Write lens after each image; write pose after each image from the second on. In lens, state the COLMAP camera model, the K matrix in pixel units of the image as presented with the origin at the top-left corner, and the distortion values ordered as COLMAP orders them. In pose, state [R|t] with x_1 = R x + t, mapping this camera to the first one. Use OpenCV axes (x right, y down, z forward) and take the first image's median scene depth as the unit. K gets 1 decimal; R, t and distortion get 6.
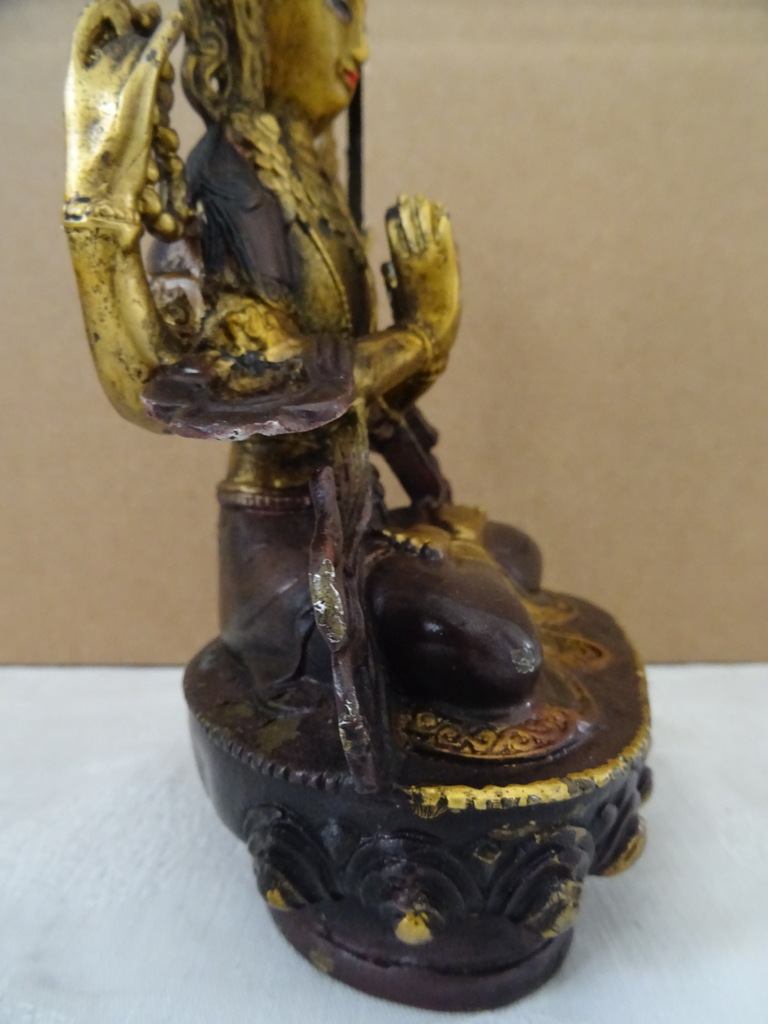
lens RADIAL K [[738.5, 0, 380.5], [0, 738.5, 508.1], [0, 0, 1]] dist [-0.022039, 0.001126]
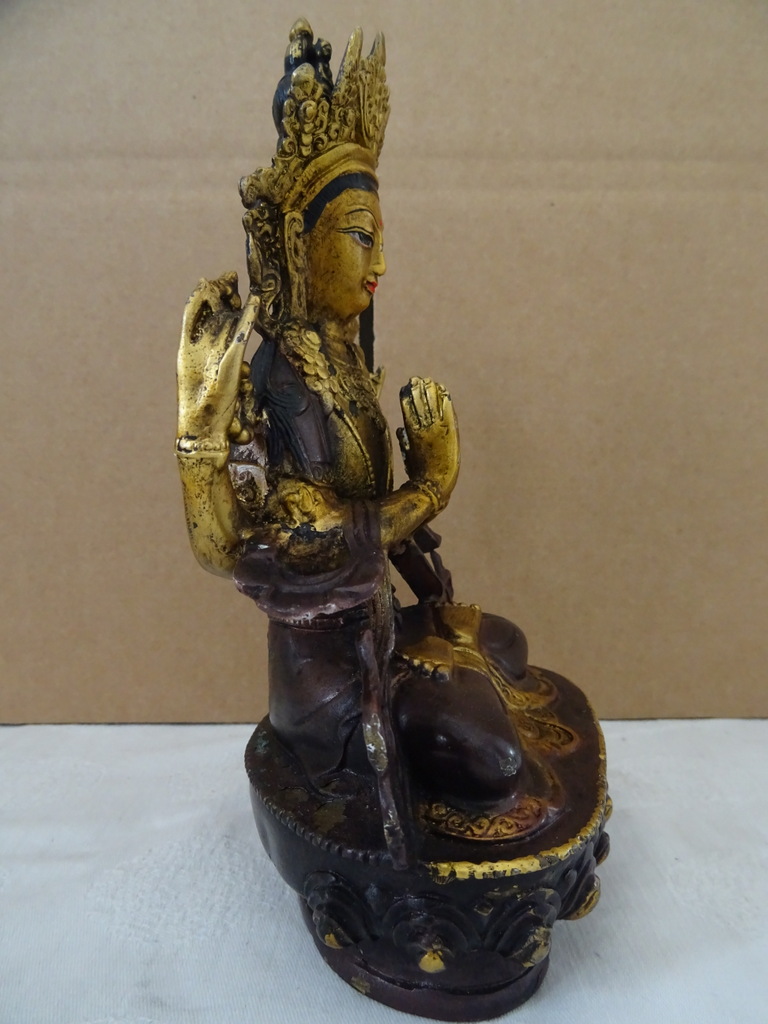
lens RADIAL K [[721.5, 0, 381.0], [0, 721.5, 514.8], [0, 0, 1]] dist [-0.019496, -0.004581]
pose [[0.999972, -0.005417, 0.005149, -0.045110], [0.005538, 0.999703, -0.023723, -0.207244], [-0.005019, 0.023751, 0.999705, -0.322868]]
